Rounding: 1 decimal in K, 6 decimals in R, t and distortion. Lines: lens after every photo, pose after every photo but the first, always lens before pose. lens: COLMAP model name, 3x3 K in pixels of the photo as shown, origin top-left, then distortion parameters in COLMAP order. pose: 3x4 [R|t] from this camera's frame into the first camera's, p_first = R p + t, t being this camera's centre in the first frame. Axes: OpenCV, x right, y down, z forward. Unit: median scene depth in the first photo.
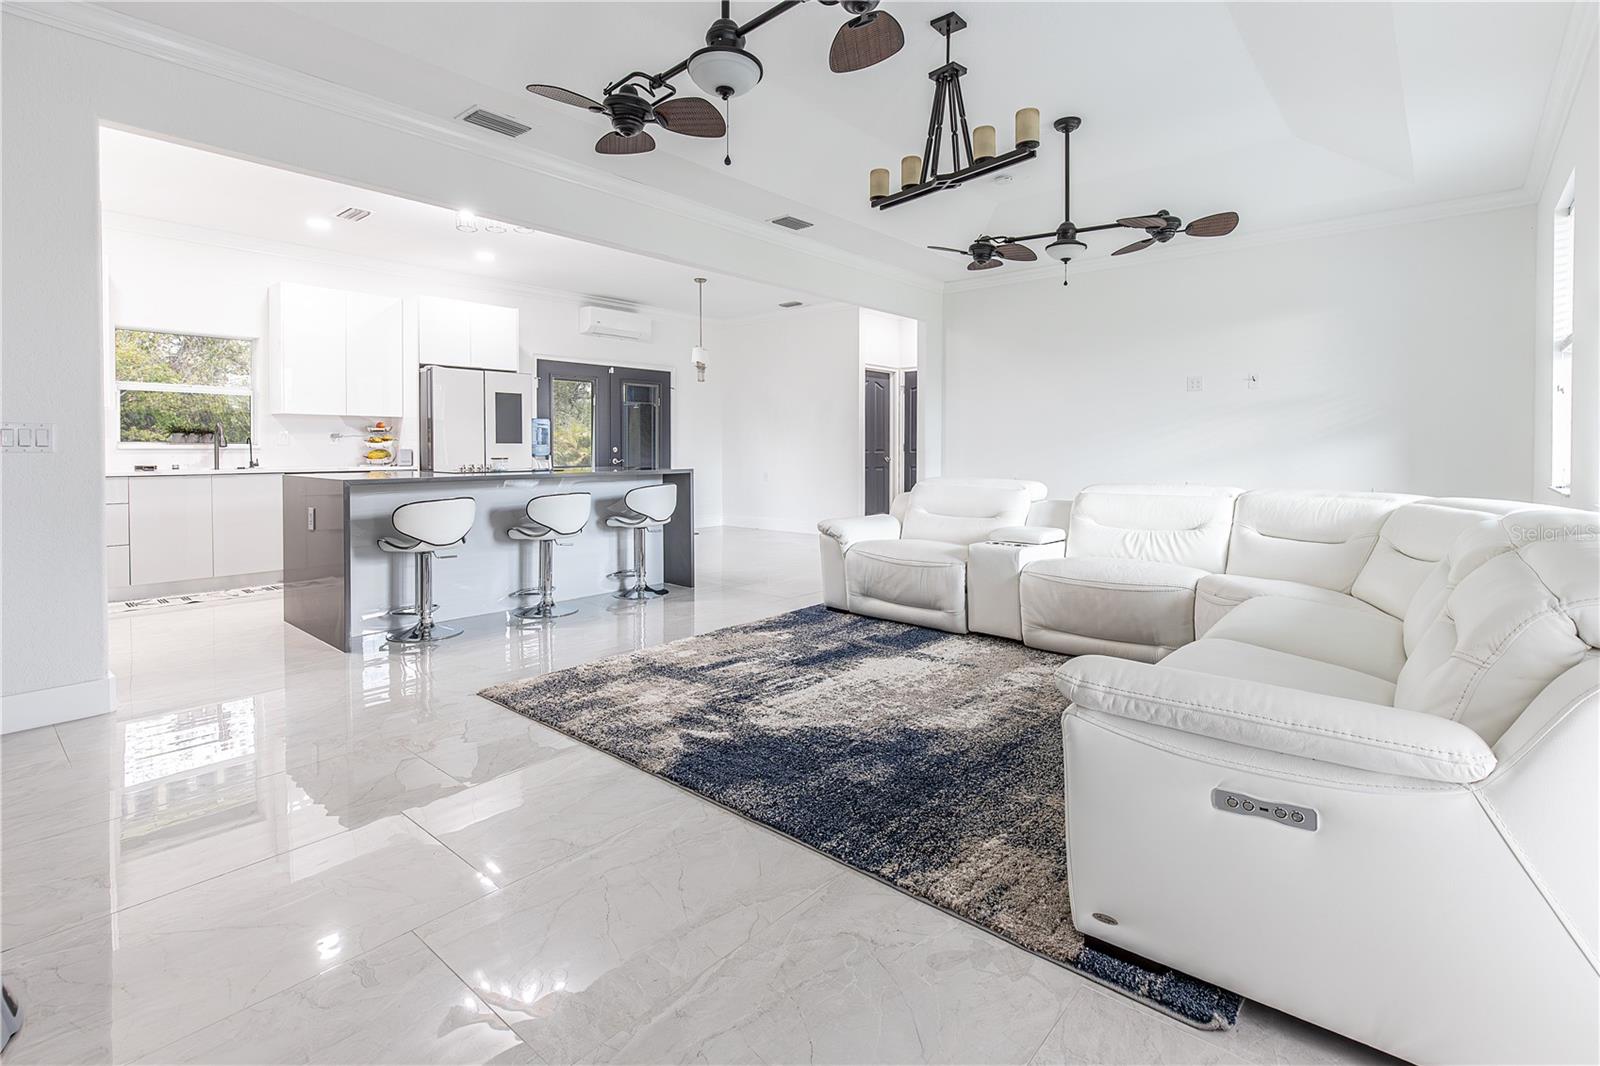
lens RADIAL K [[750.4, 0, 805.2], [0, 750.4, 439.5], [0, 0, 1]] dist [0.001796, -0.000082]
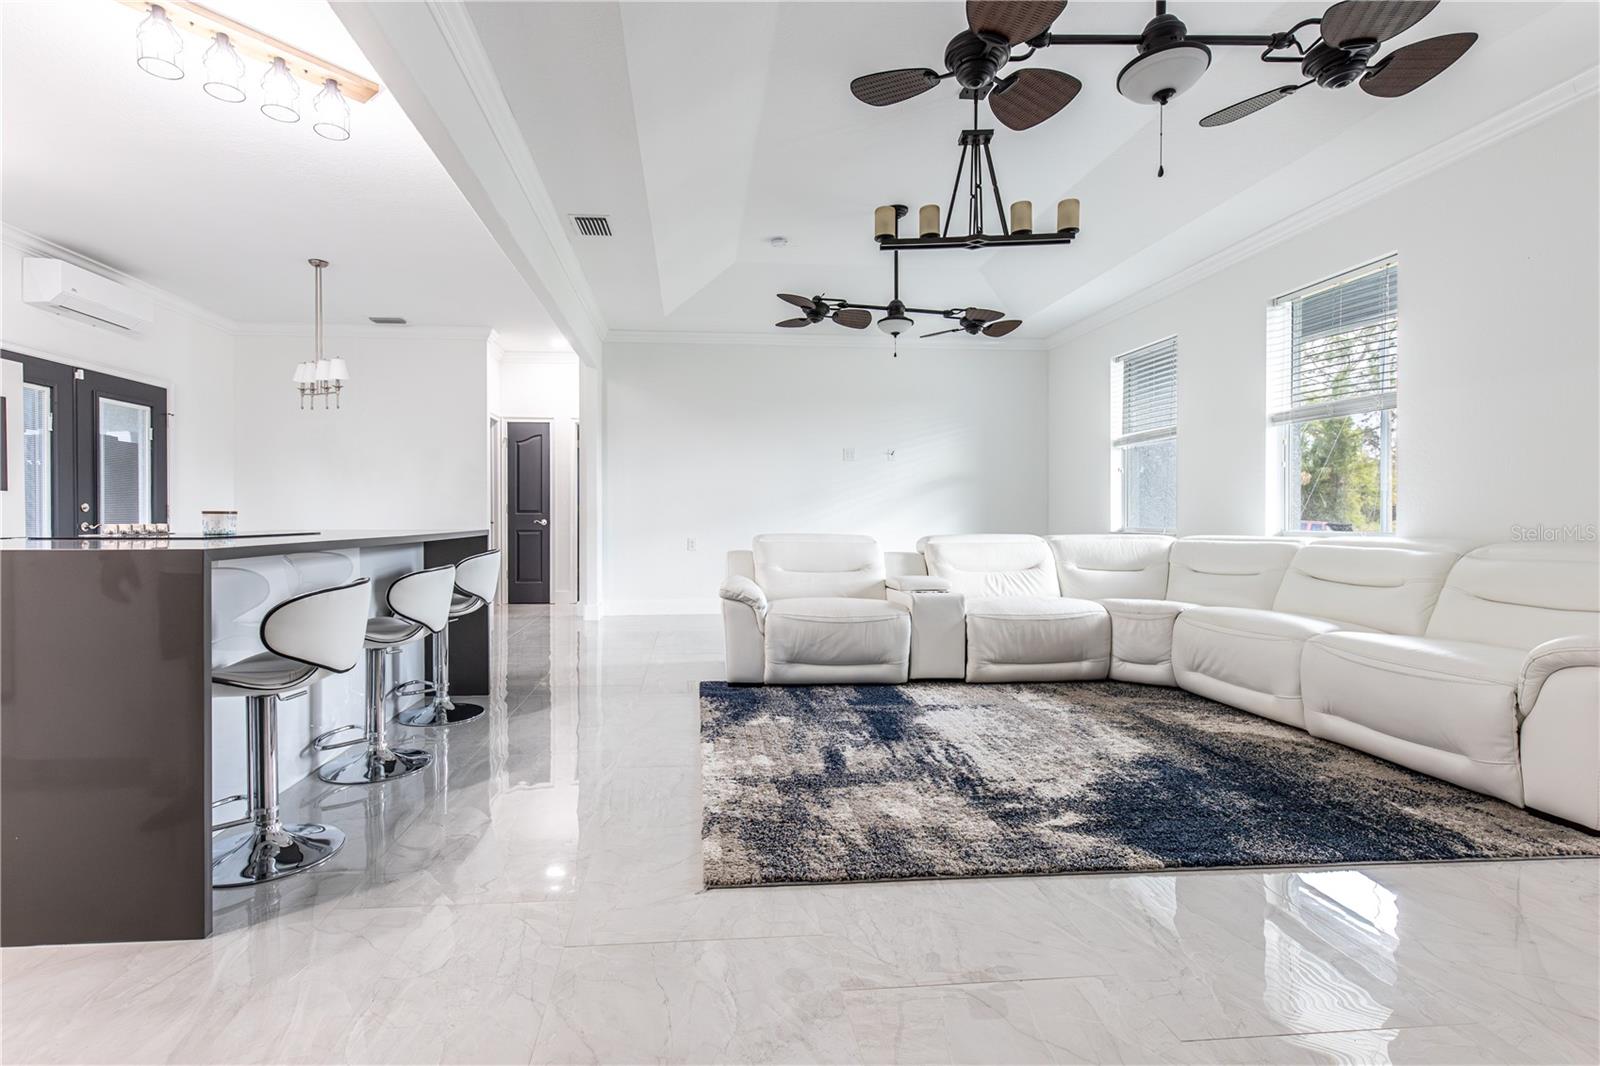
lens RADIAL K [[730.9, 0, 827.7], [0, 730.9, 504.9], [0, 0, 1]] dist [0.001964, -0.000034]
pose [[0.703773, 0.010068, 0.710354, -0.627298], [-0.008505, 0.999947, -0.005747, 0.024869], [-0.710374, -0.001997, 0.703821, 0.408801]]
